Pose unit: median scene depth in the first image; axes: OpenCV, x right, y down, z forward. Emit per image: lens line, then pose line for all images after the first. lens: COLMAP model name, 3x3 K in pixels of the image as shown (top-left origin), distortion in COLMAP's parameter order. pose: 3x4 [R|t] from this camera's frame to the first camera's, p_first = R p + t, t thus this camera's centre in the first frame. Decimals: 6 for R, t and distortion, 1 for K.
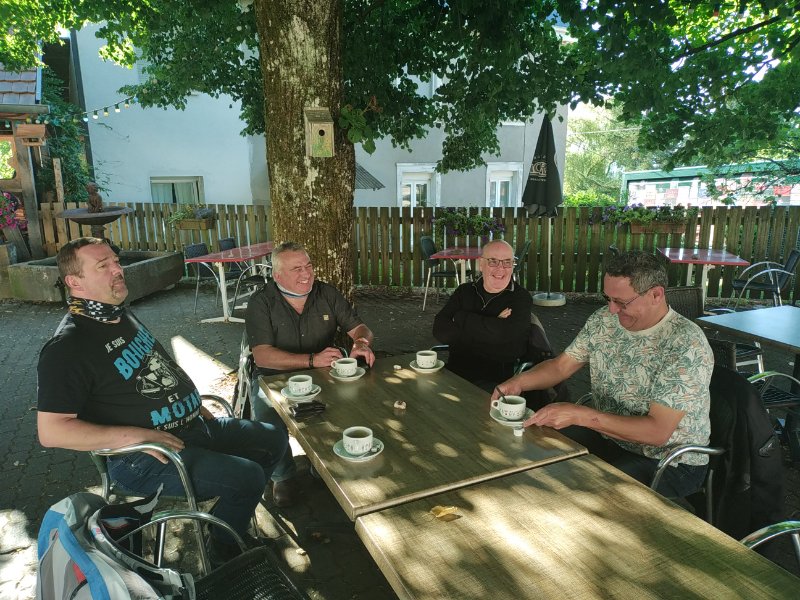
lens RADIAL K [[586.2, 0, 400.0], [0, 586.2, 300.0], [0, 0, 1]] dist [0.081717, -0.100644]
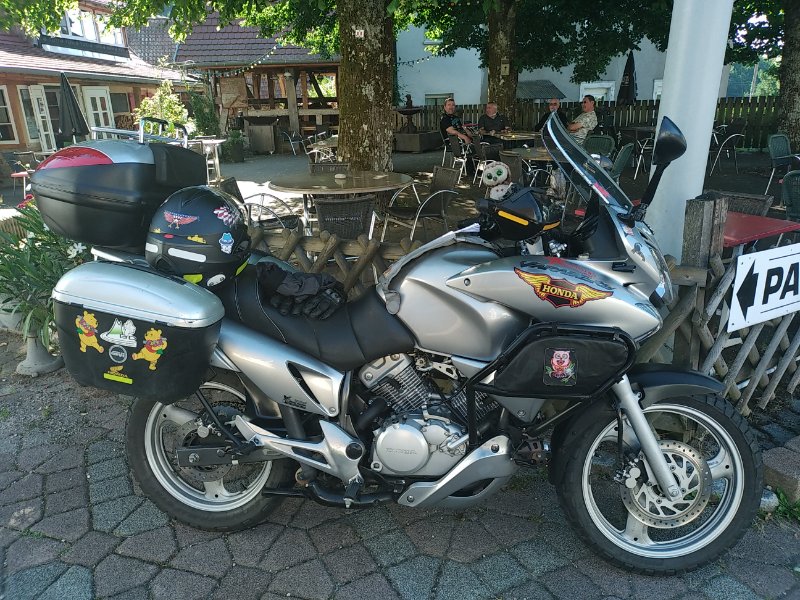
lens RADIAL K [[586.2, 0, 400.0], [0, 586.2, 300.0], [0, 0, 1]] dist [0.081717, -0.100644]
pose [[0.933294, 0.101388, -0.344504, 0.293812], [-0.063358, 0.990758, 0.119939, 0.319165], [0.353480, -0.090111, 0.931092, -1.195380]]
